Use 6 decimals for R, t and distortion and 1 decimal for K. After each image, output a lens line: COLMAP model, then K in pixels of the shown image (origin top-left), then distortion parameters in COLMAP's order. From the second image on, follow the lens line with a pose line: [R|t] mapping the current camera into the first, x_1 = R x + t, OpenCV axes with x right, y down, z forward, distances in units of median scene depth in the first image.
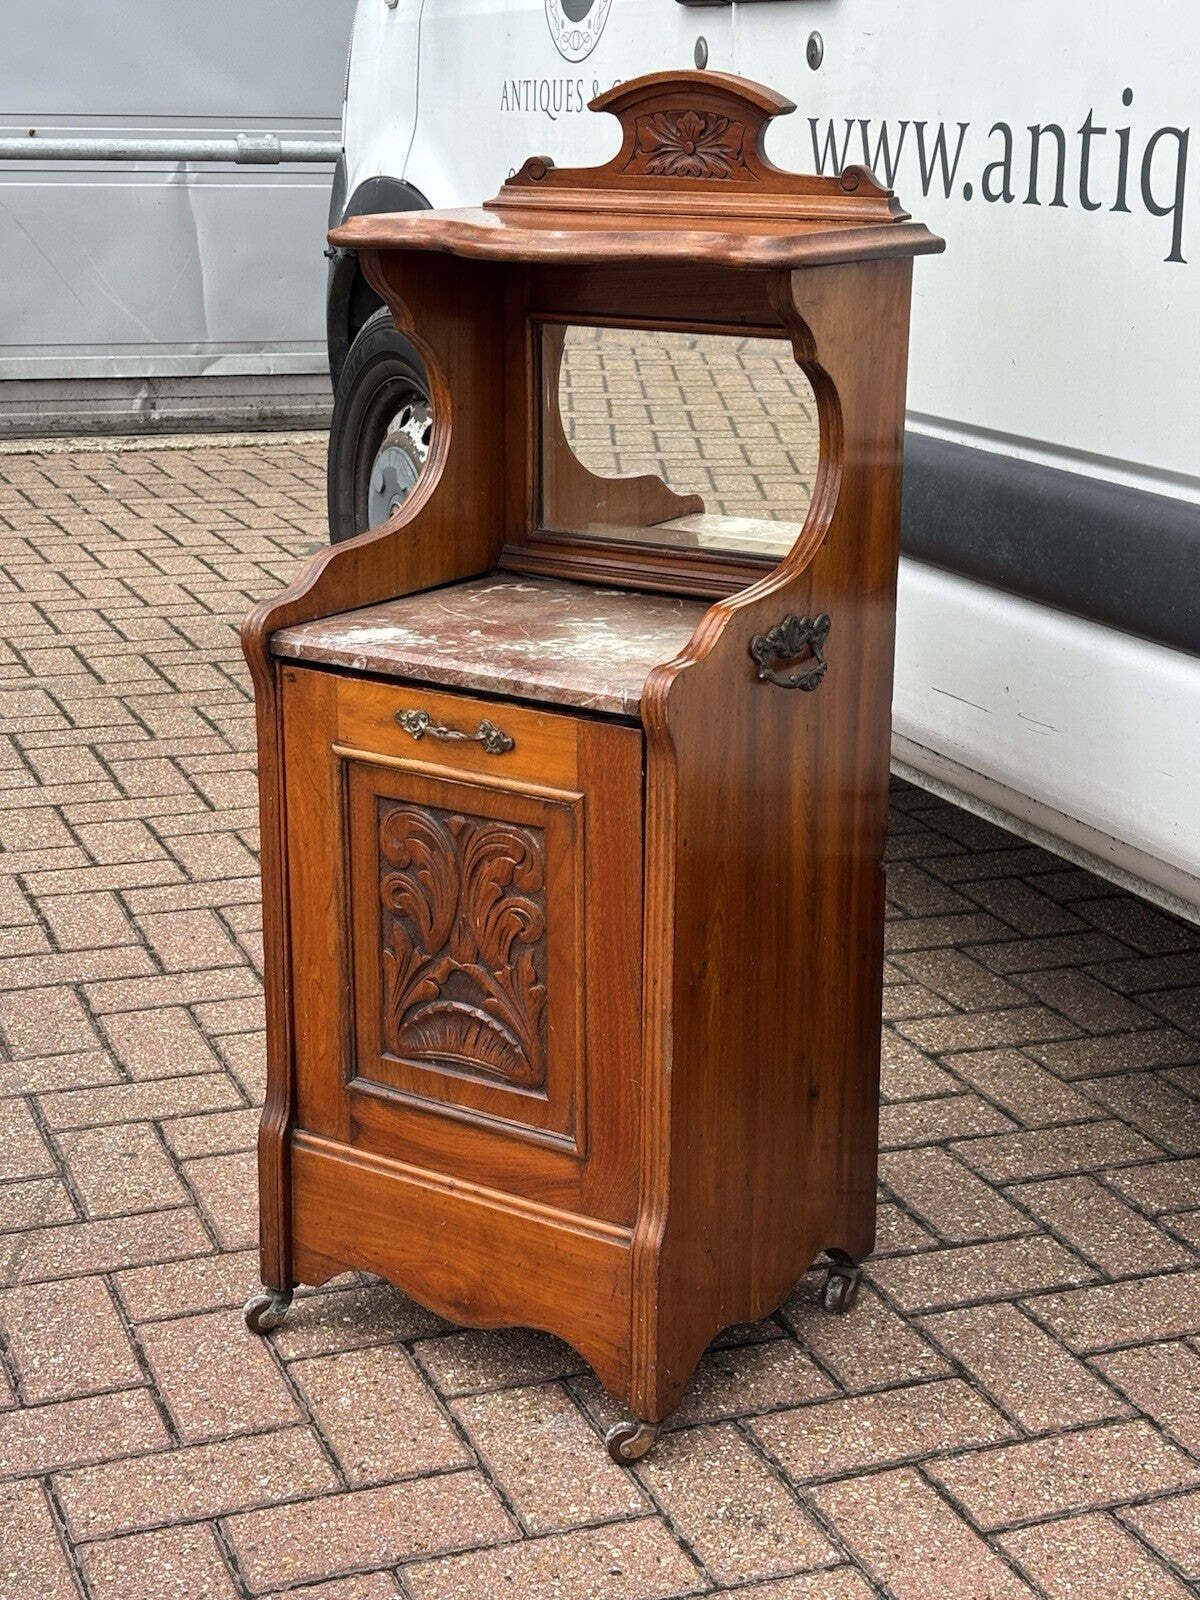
lens RADIAL K [[2490.6, 0, 578.7], [0, 2490.6, 800.6], [0, 0, 1]] dist [0.244761, -0.906634]
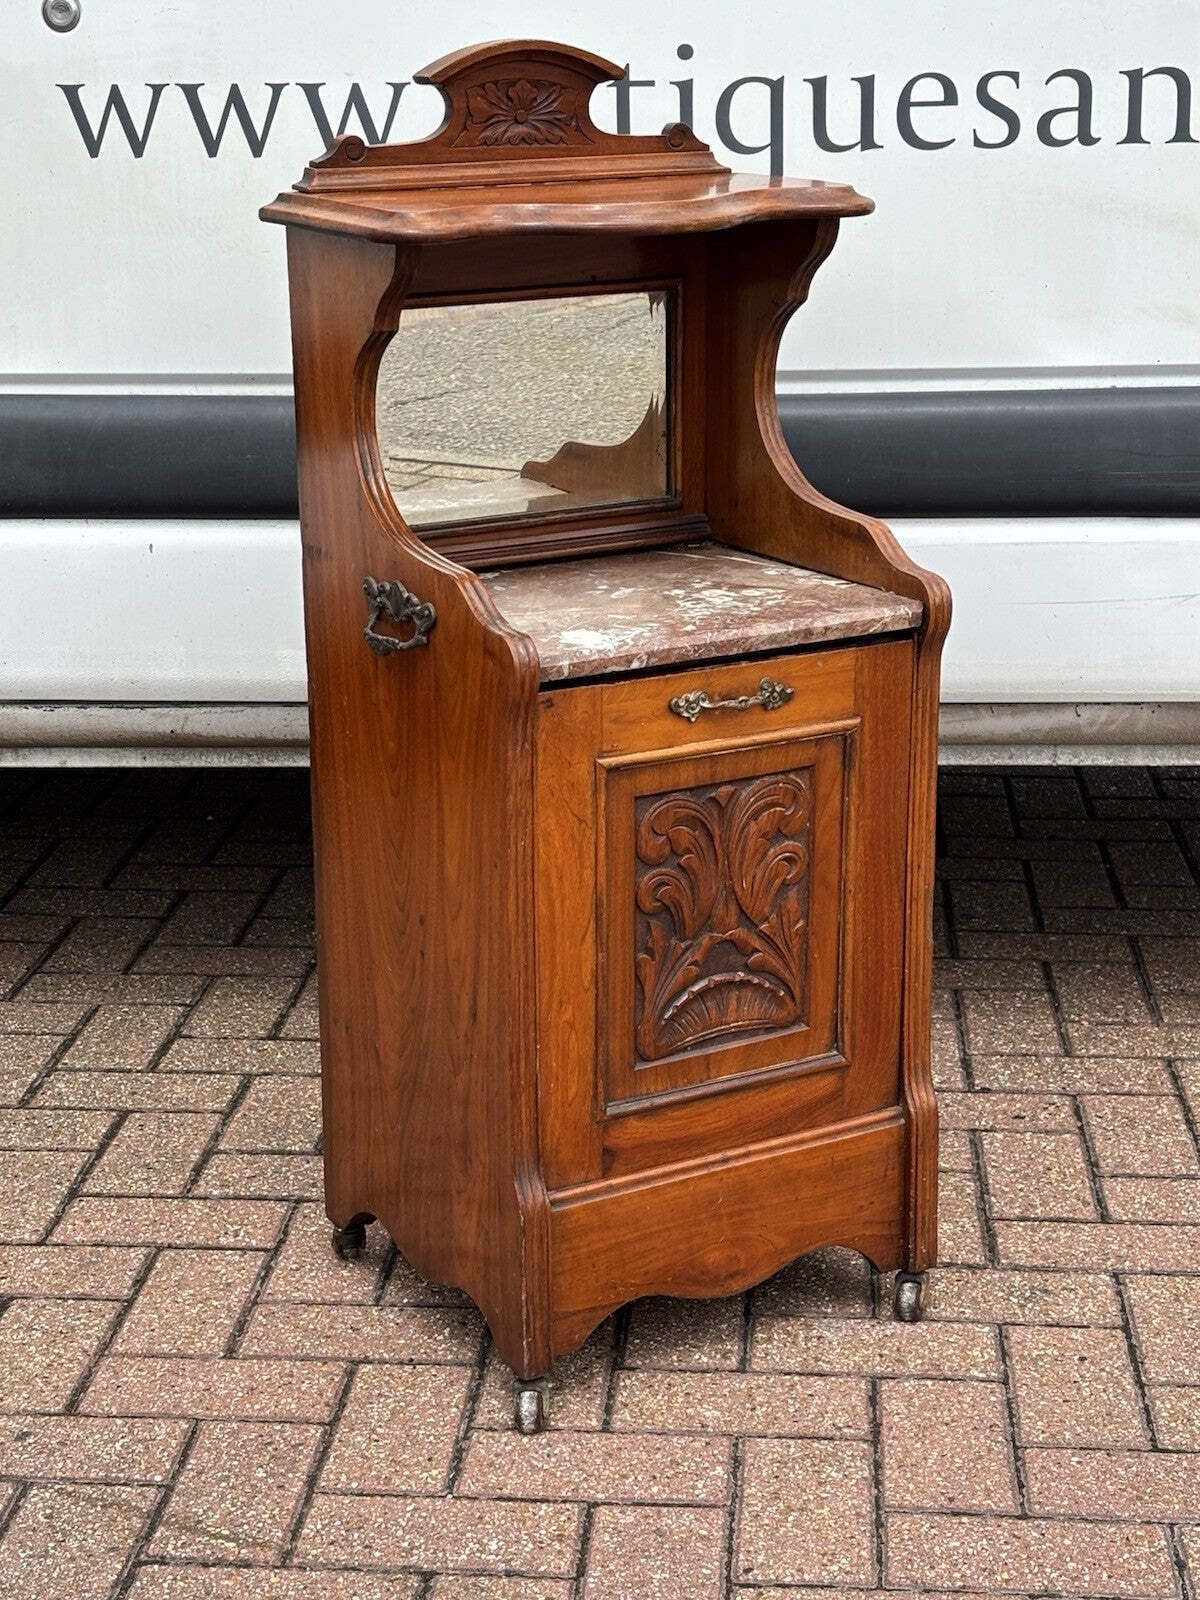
lens RADIAL K [[2835.1, 0, 587.7], [0, 2835.1, 812.0], [0, 0, 1]] dist [0.258670, -0.988911]
pose [[0.435022, -0.263384, 0.861037, -1.011321], [0.263886, 0.951566, 0.157752, -0.170600], [-0.860883, 0.158590, 0.483456, 0.475072]]
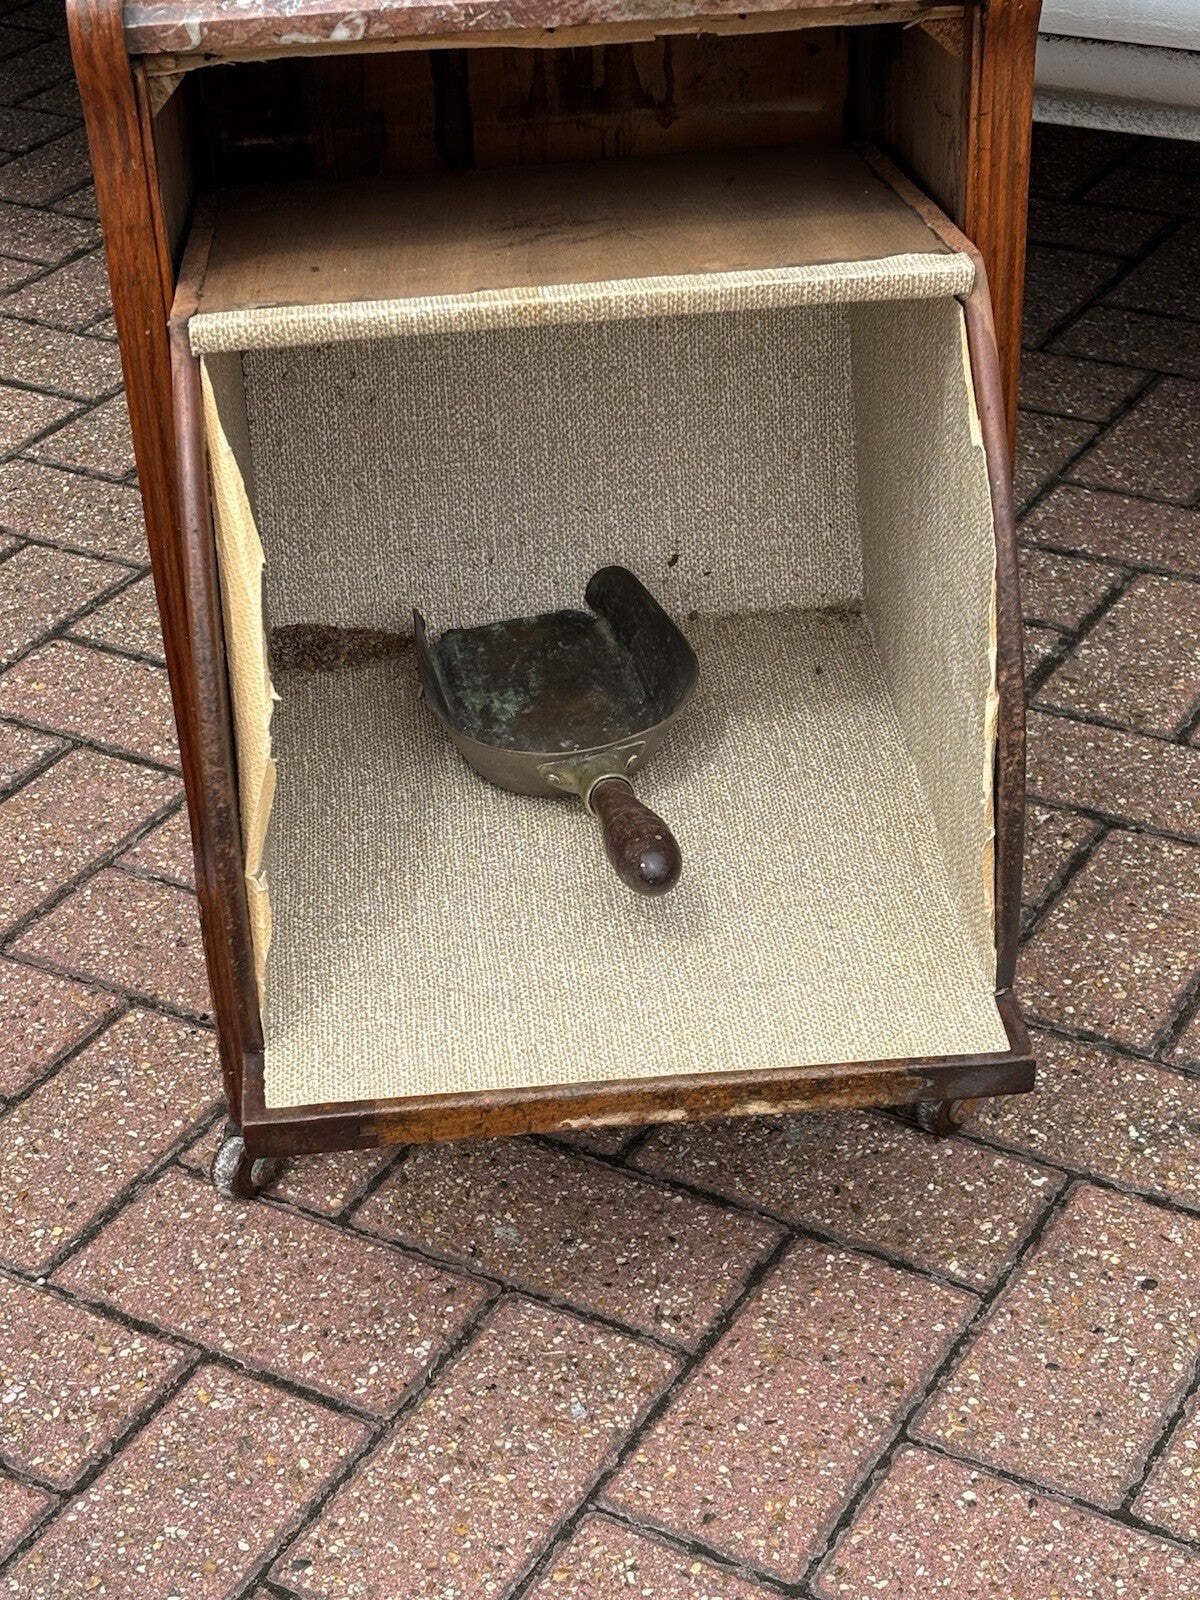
lens RADIAL K [[2835.1, 0, 587.7], [0, 2835.1, 812.0], [0, 0, 1]] dist [0.258670, -0.988911]
pose [[0.780318, -0.374507, 0.500848, -0.396221], [0.221067, 0.914343, 0.339273, -0.094551], [-0.585007, -0.154020, 0.796269, 0.443176]]
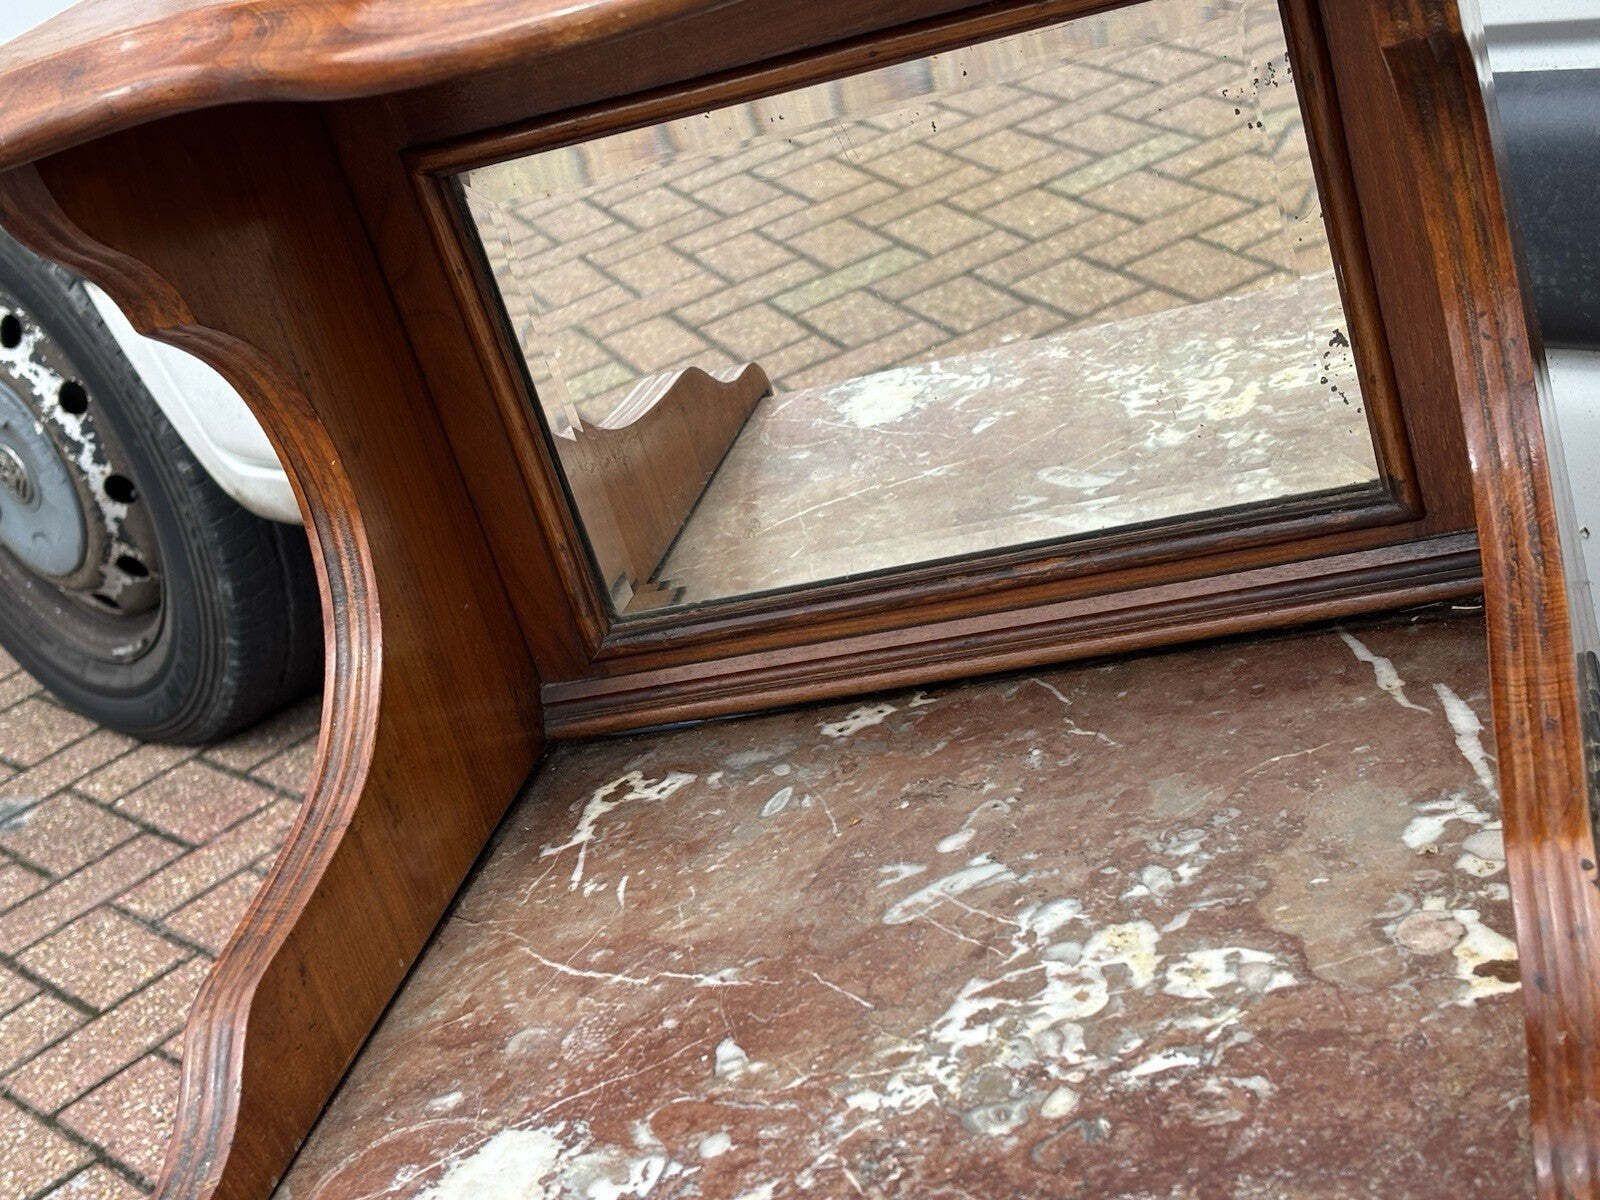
lens RADIAL K [[2491.5, 0, 801.5], [0, 2491.5, 646.4], [0, 0, 1]] dist [0.242121, -0.885127]
pose [[0.897936, -0.389630, 0.204692, -0.081937], [0.369001, 0.919950, 0.132399, -0.163723], [-0.239893, -0.043354, 0.969831, 0.637262]]
